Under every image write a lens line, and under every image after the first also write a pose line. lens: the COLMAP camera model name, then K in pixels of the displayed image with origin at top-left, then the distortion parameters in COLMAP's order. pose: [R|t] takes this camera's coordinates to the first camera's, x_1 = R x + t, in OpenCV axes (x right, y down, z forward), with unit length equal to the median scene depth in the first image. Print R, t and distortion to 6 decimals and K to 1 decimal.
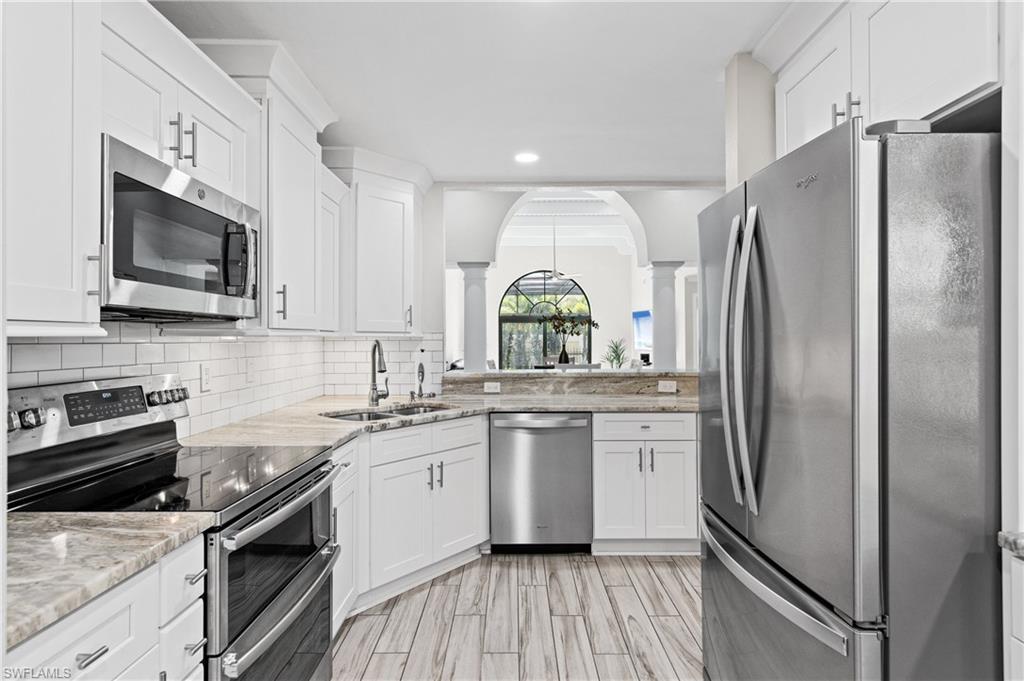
lens RADIAL K [[516.3, 0, 512.0], [0, 516.3, 340.5], [0, 0, 1]] dist [-0.002007, -0.000349]
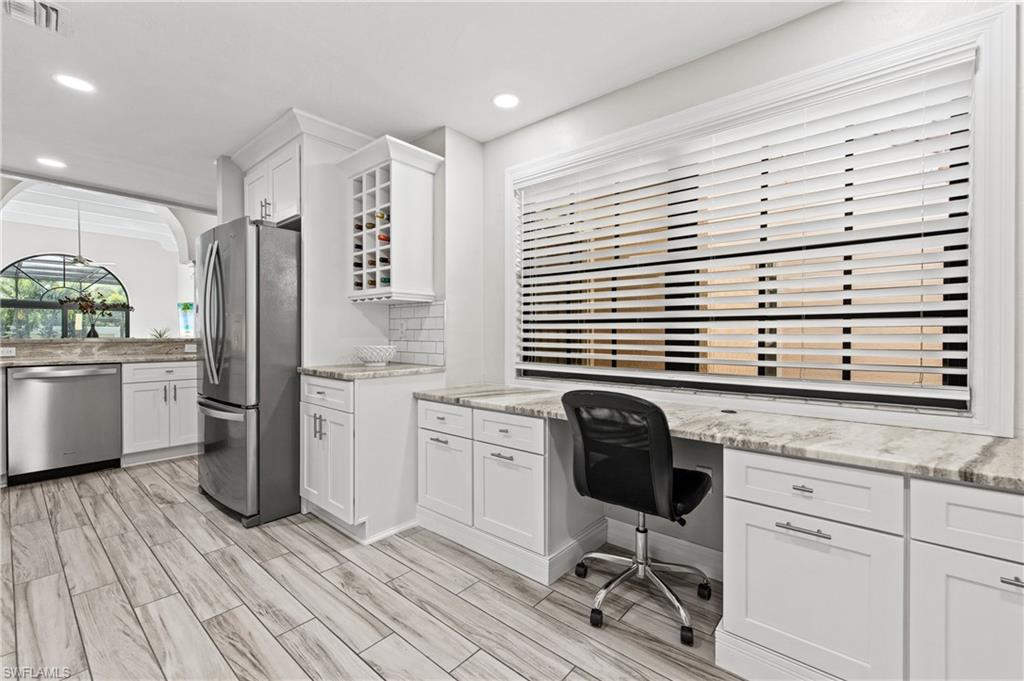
lens RADIAL K [[435.9, 0, 512.0], [0, 435.9, 340.5], [0, 0, 1]] dist [0.007281, -0.000391]
pose [[0.649750, 0.001123, 0.760147, -0.056997], [-0.002097, 0.999998, 0.000315, 0.074437], [-0.760145, -0.001799, 0.649751, -0.550270]]
